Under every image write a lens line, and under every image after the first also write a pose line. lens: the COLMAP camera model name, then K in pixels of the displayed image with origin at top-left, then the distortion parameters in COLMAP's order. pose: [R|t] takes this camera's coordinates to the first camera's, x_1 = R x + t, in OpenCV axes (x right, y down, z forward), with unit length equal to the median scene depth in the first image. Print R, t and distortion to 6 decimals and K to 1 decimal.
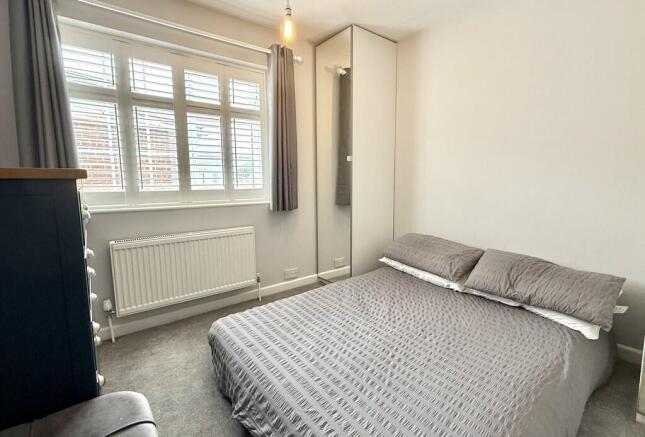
lens RADIAL K [[295.4, 0, 322.5], [0, 295.4, 218.5], [0, 0, 1]] dist [0.001370, 0.000279]
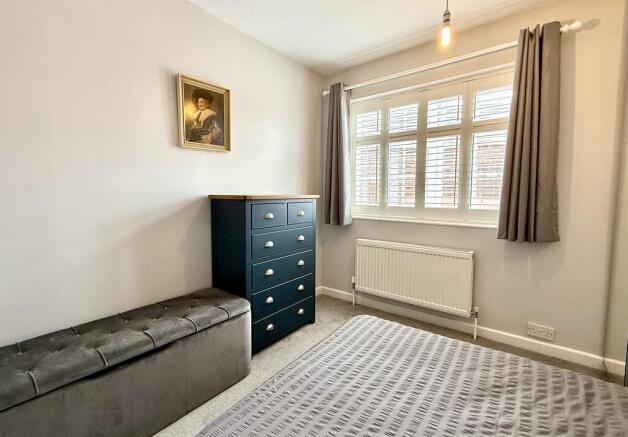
lens RADIAL K [[286.5, 0, 314.0], [0, 286.5, 218.5], [0, 0, 1]] dist [-0.000915, -0.000200]
pose [[0.239803, 0.094935, -0.966169, 0.548961], [-0.132576, 0.989086, 0.064282, -0.075416], [0.961727, 0.112676, 0.249772, 0.367356]]
